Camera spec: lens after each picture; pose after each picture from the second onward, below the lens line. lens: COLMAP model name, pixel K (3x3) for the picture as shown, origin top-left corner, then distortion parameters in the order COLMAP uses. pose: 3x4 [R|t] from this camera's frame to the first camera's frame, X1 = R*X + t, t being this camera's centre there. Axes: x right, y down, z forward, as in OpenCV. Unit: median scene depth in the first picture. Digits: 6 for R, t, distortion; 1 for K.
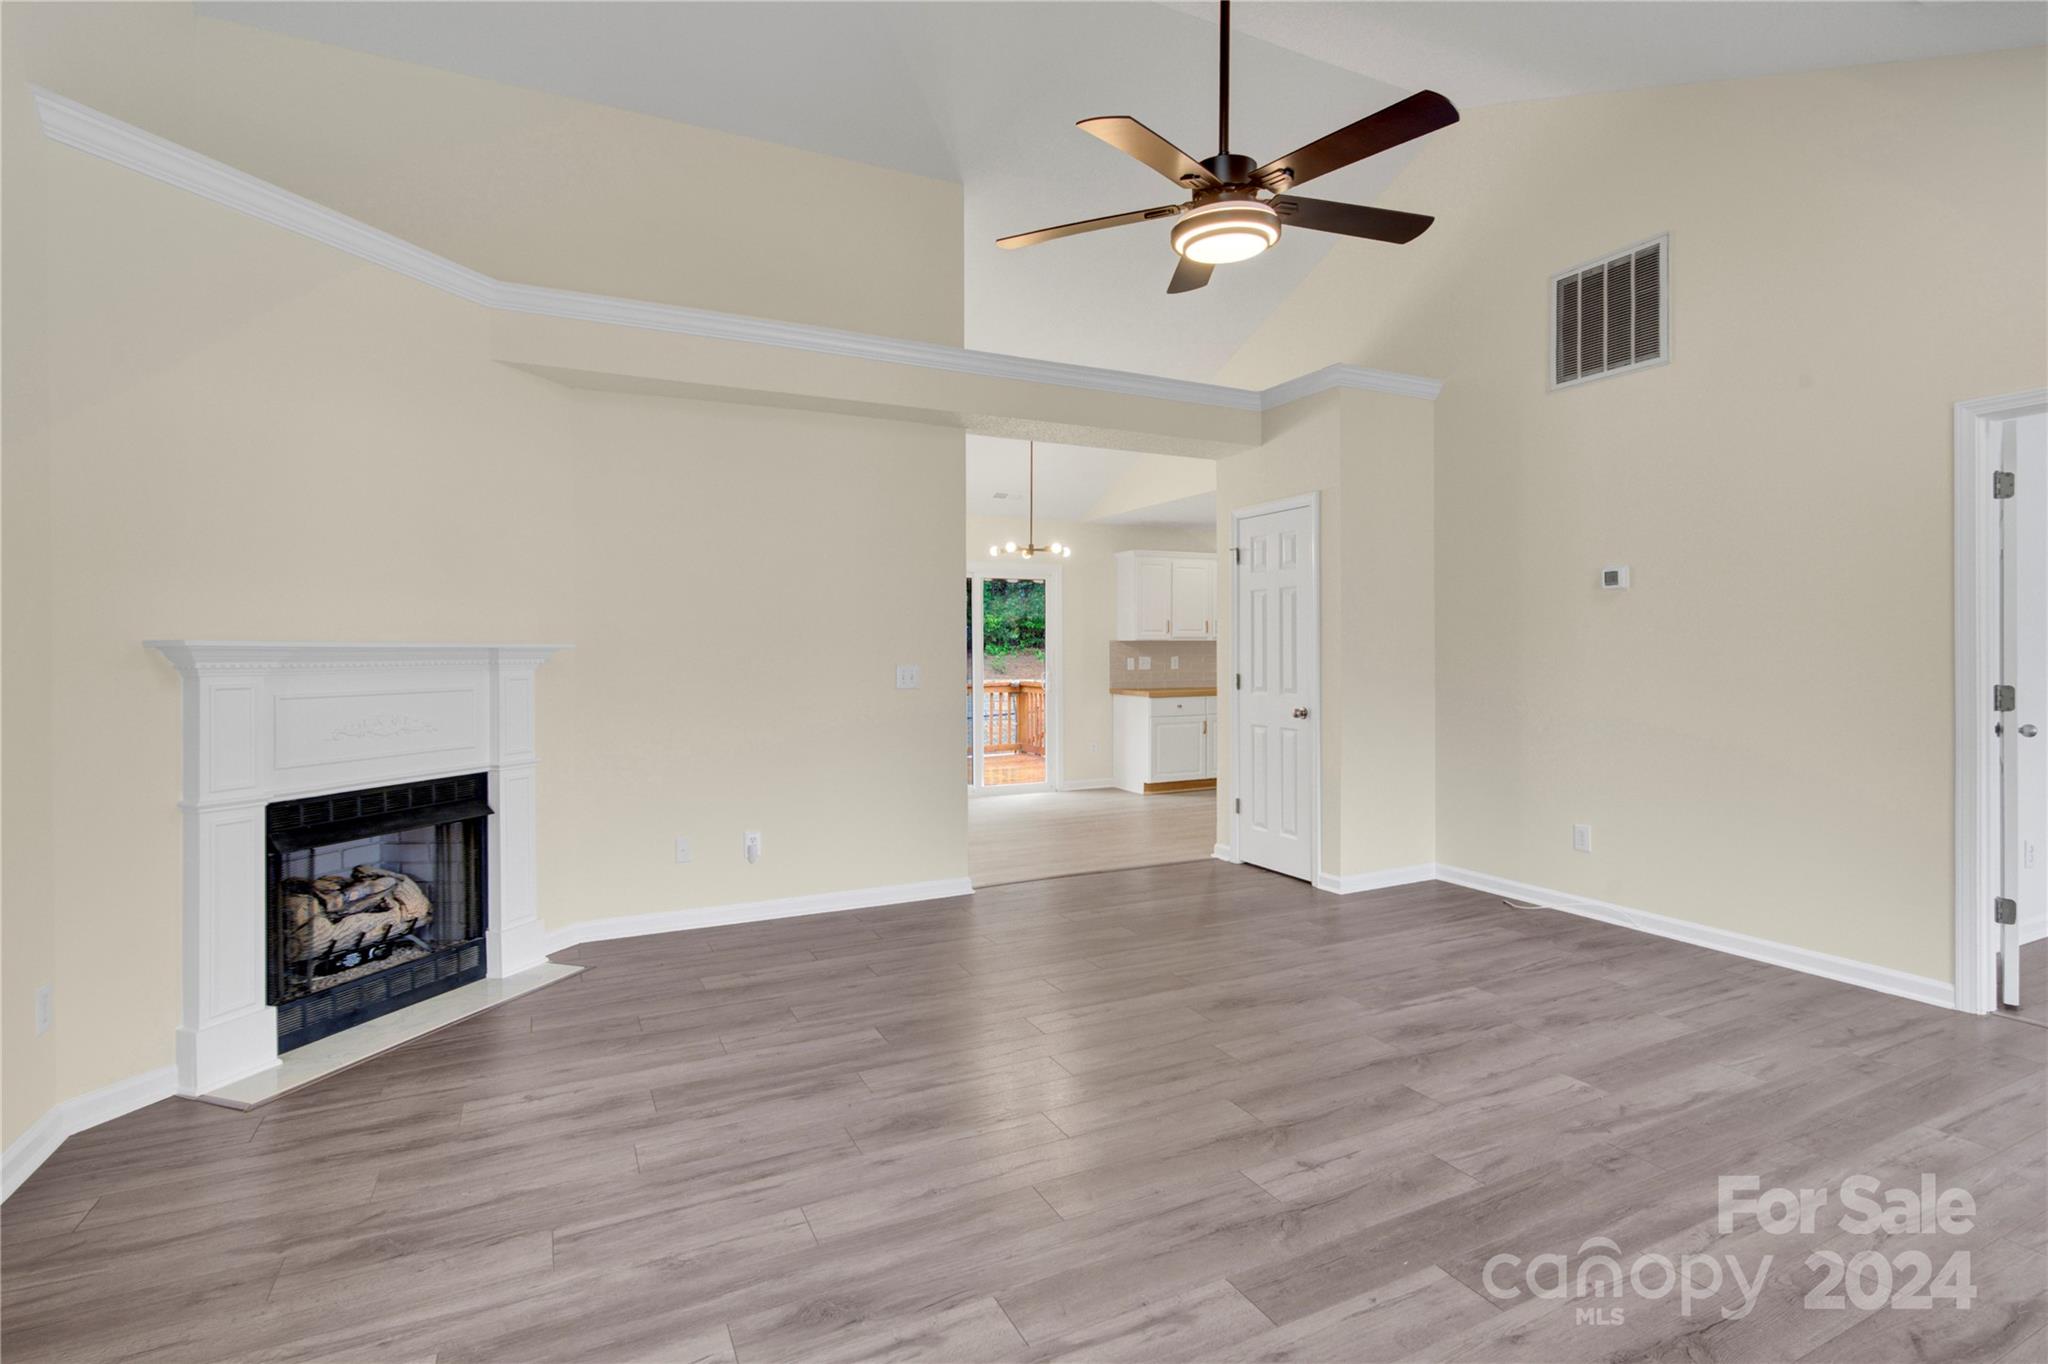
lens RADIAL K [[978.2, 0, 1024.5], [0, 978.2, 656.1], [0, 0, 1]] dist [-0.001663, -0.000093]
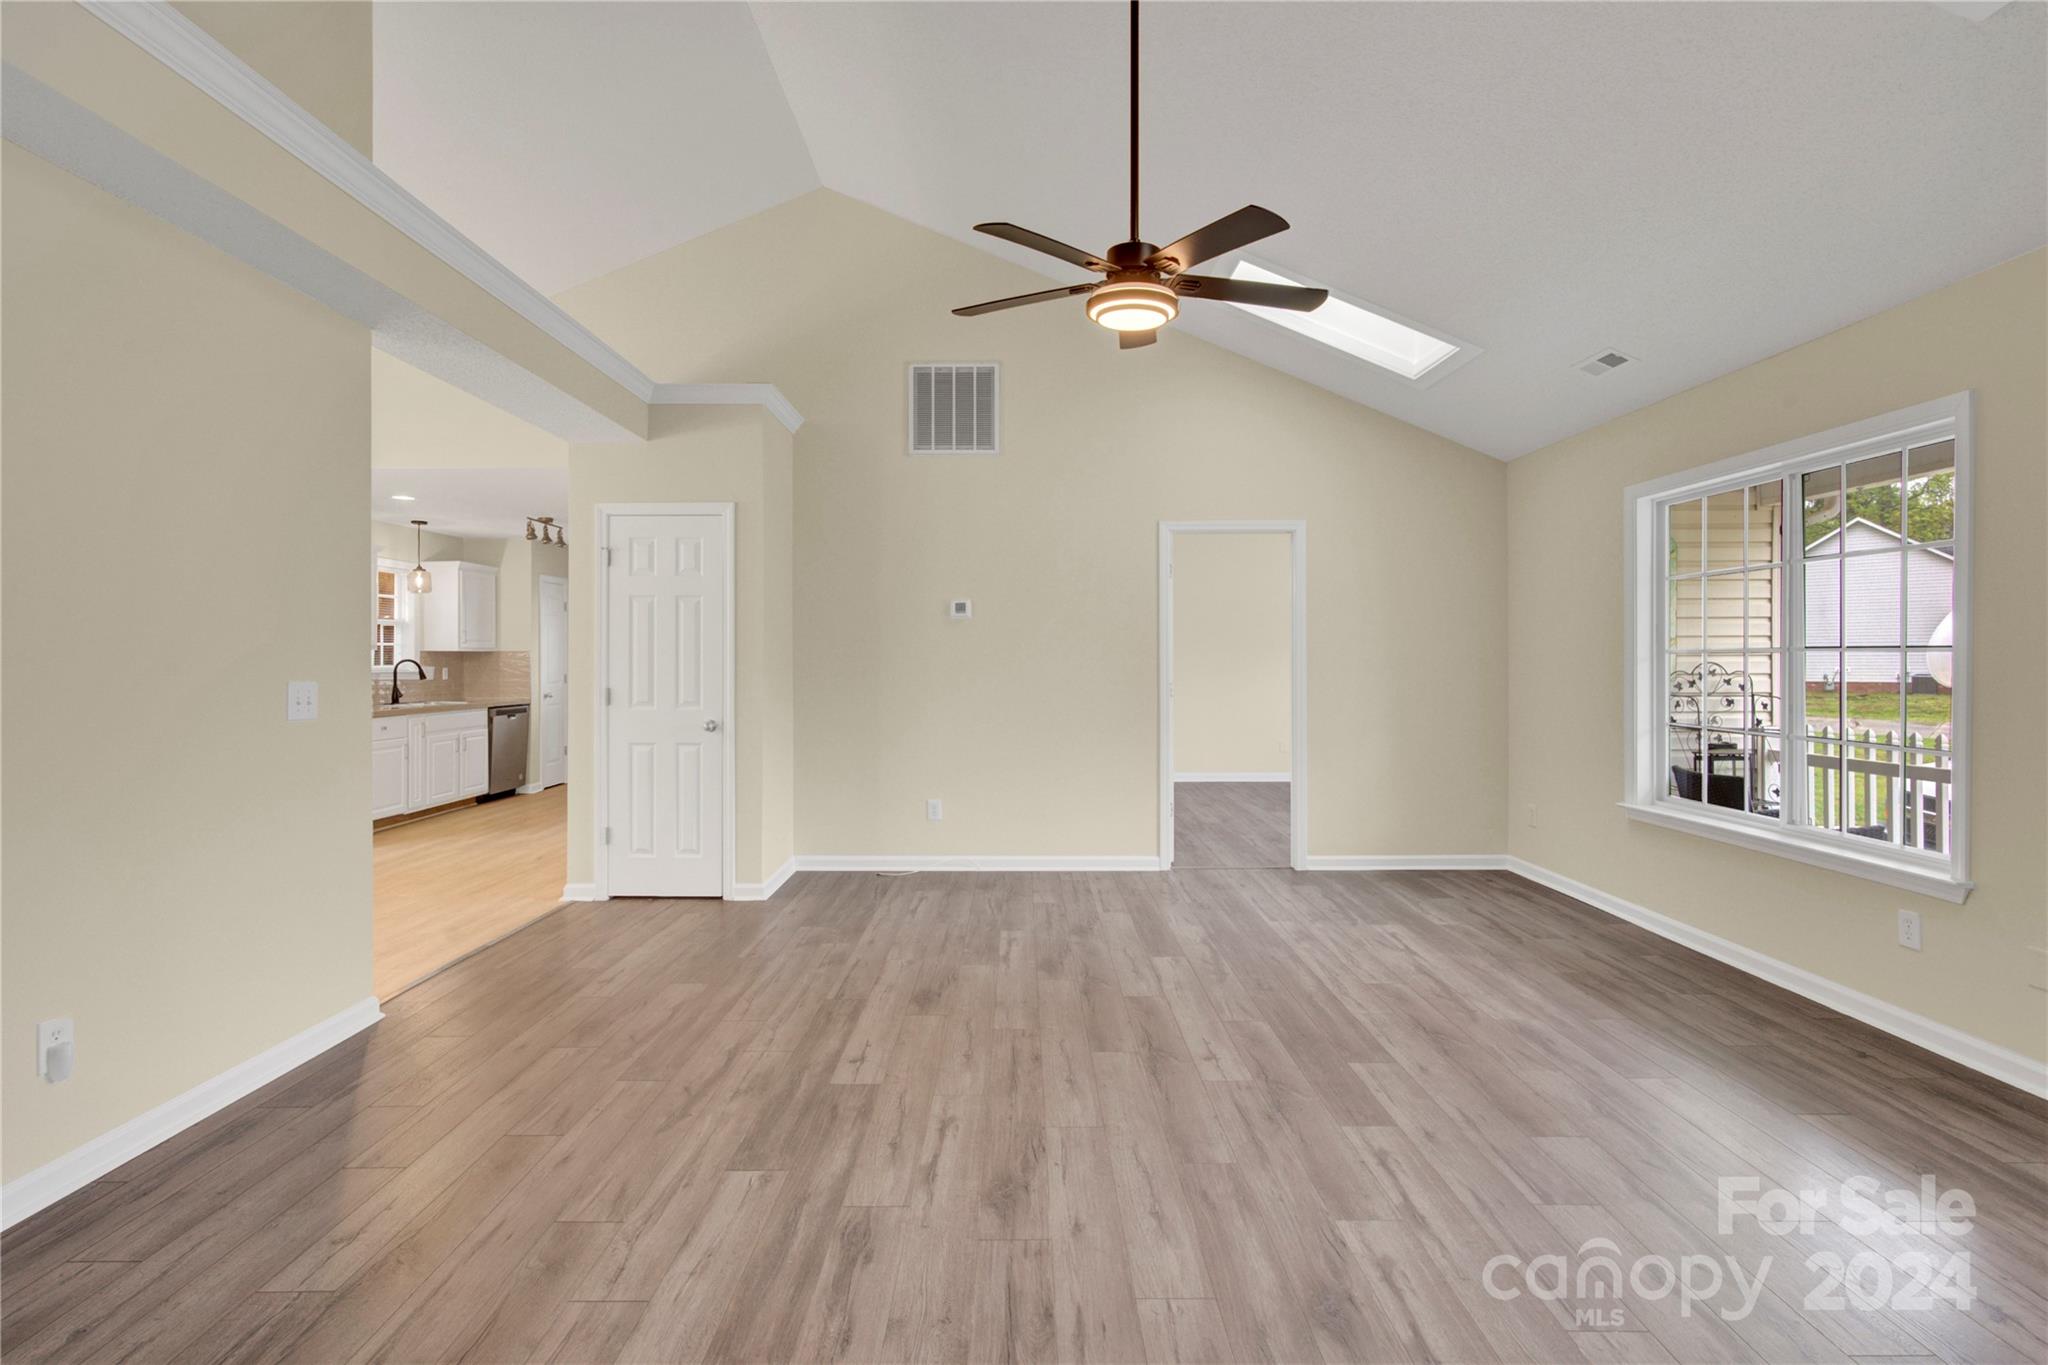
lens RADIAL K [[956.0, 0, 1022.2], [0, 956.0, 660.4], [0, 0, 1]] dist [-0.003201, -0.000035]
pose [[0.445636, 0.006348, 0.895192, -0.742113], [0.003047, 0.999958, -0.008608, 0.003151], [-0.895209, 0.006564, 0.445598, 0.507901]]
